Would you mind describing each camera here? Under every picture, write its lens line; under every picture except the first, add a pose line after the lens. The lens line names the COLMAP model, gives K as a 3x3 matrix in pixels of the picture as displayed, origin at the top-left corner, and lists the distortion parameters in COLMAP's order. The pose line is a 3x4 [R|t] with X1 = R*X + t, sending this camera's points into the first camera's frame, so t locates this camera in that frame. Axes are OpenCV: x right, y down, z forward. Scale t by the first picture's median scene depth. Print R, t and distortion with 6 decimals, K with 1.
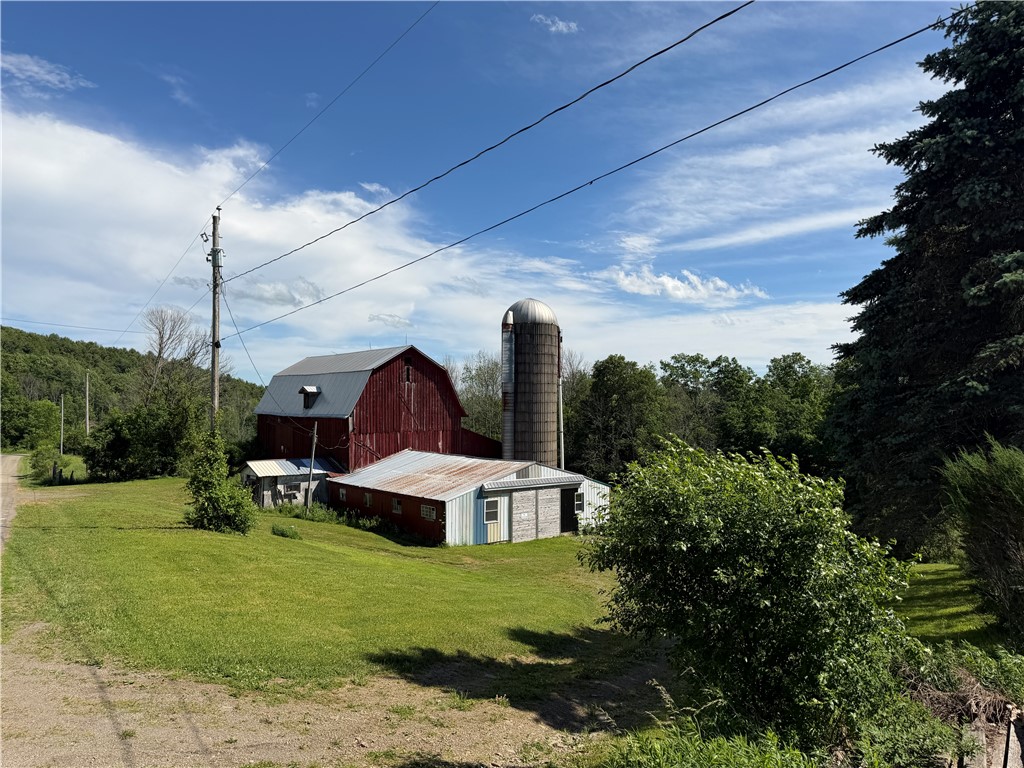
lens RADIAL K [[708.0, 0, 517.0], [0, 708.0, 383.5], [0, 0, 1]] dist [0.002941, -0.003046]
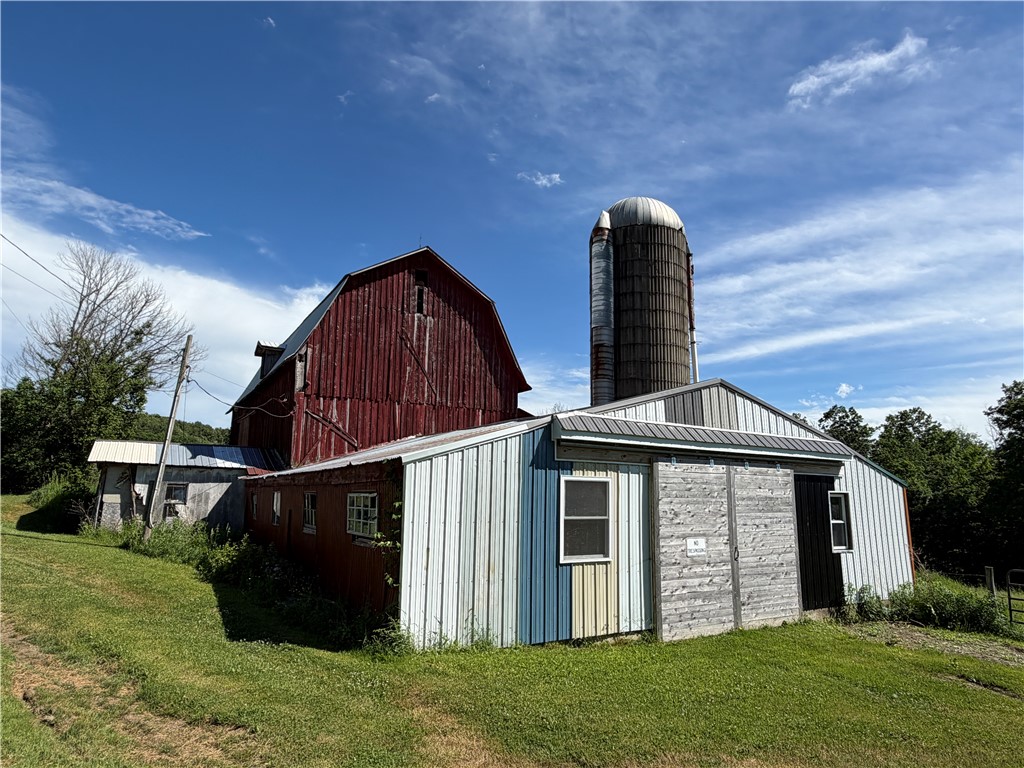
lens RADIAL K [[612.3, 0, 506.2], [0, 612.3, 390.0], [0, 0, 1]] dist [-0.028762, 0.000681]
pose [[0.991243, -0.003449, -0.132008, -0.030278], [-0.014916, 0.990337, -0.137876, 0.140483], [0.131208, 0.138638, 0.981613, 0.648735]]
